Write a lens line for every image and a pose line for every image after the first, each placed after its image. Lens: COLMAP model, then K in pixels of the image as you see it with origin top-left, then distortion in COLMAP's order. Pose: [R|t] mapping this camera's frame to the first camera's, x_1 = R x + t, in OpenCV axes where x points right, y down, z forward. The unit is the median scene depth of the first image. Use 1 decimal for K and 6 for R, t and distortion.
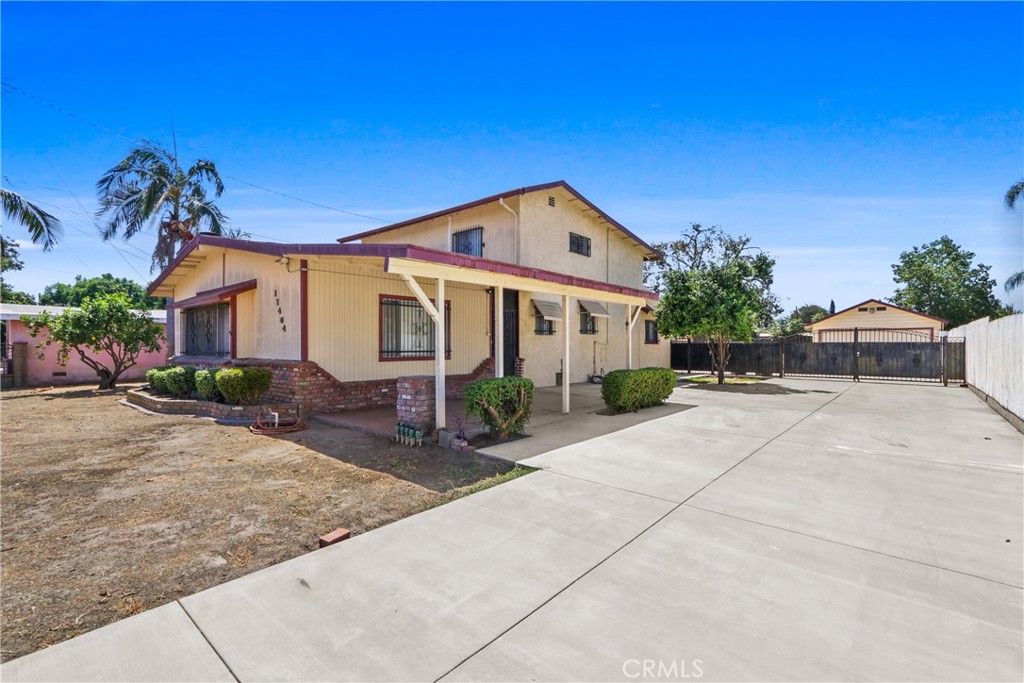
lens RADIAL K [[469.8, 0, 512.6], [0, 469.8, 339.6], [0, 0, 1]] dist [-0.017686, 0.000092]
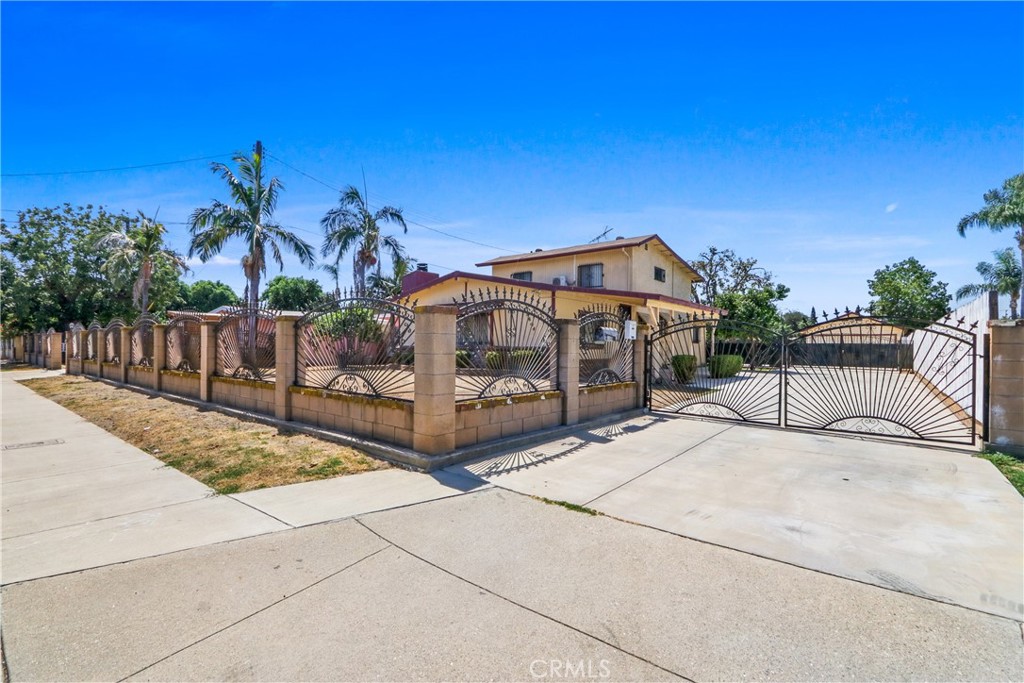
lens RADIAL K [[469.8, 0, 509.7], [0, 469.8, 343.0], [0, 0, 1]] dist [-0.017686, 0.000092]
pose [[0.999499, 0.011910, 0.029333, -0.298248], [-0.012043, 0.999918, 0.004365, 0.009570], [-0.029279, -0.004716, 0.999560, -0.370389]]
